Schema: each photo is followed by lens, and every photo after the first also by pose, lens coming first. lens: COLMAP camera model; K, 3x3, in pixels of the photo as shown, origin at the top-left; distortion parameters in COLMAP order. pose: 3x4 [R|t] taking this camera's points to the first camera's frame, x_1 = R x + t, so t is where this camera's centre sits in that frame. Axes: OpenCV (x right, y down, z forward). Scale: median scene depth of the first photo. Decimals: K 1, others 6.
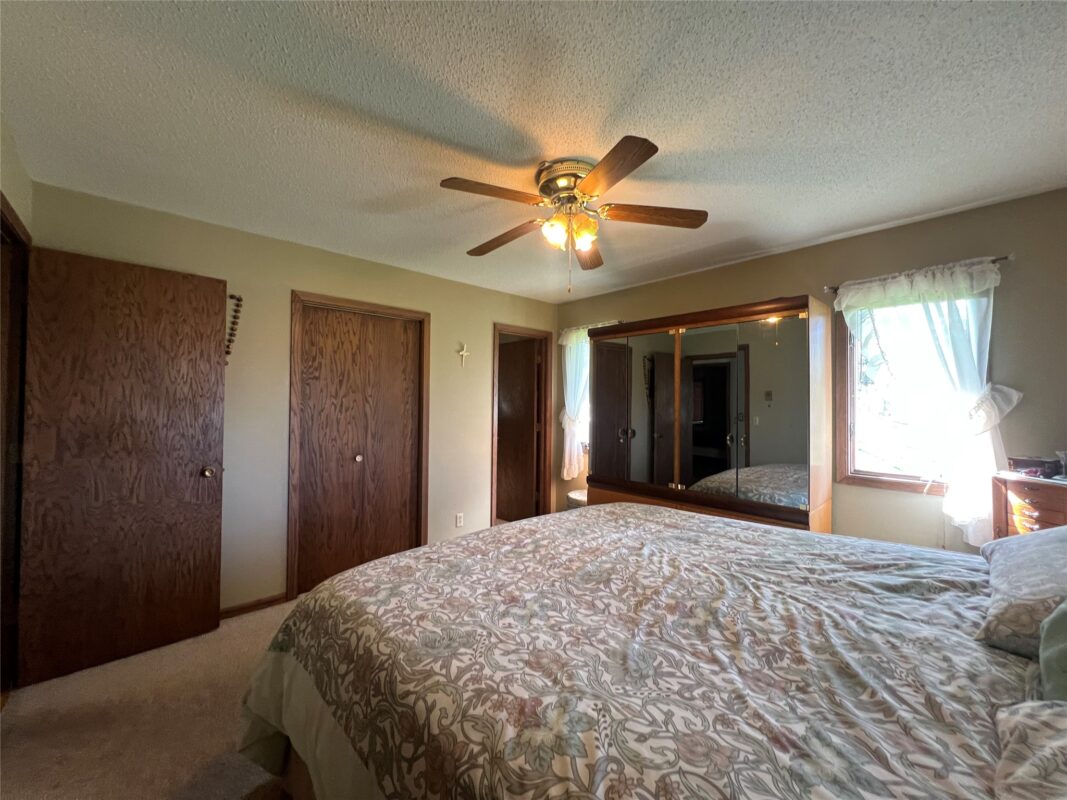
lens RADIAL K [[426.1, 0, 533.6], [0, 426.1, 396.9], [0, 0, 1]] dist [0.000409, -0.000096]
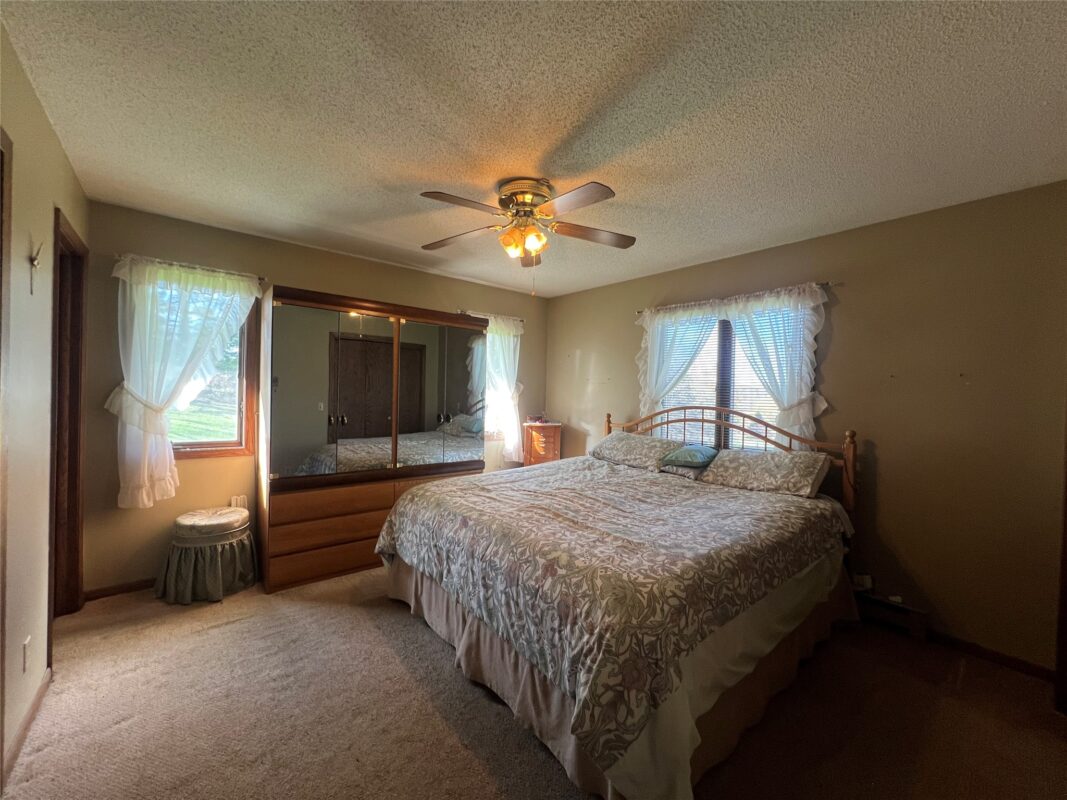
lens RADIAL K [[426.1, 0, 533.2], [0, 426.1, 398.8], [0, 0, 1]] dist [0.000409, -0.000096]
pose [[0.054771, -0.021049, 0.998277, -1.589236], [-0.037539, 0.999028, 0.023124, 0.008299], [-0.997793, -0.038741, 0.053927, 1.356480]]
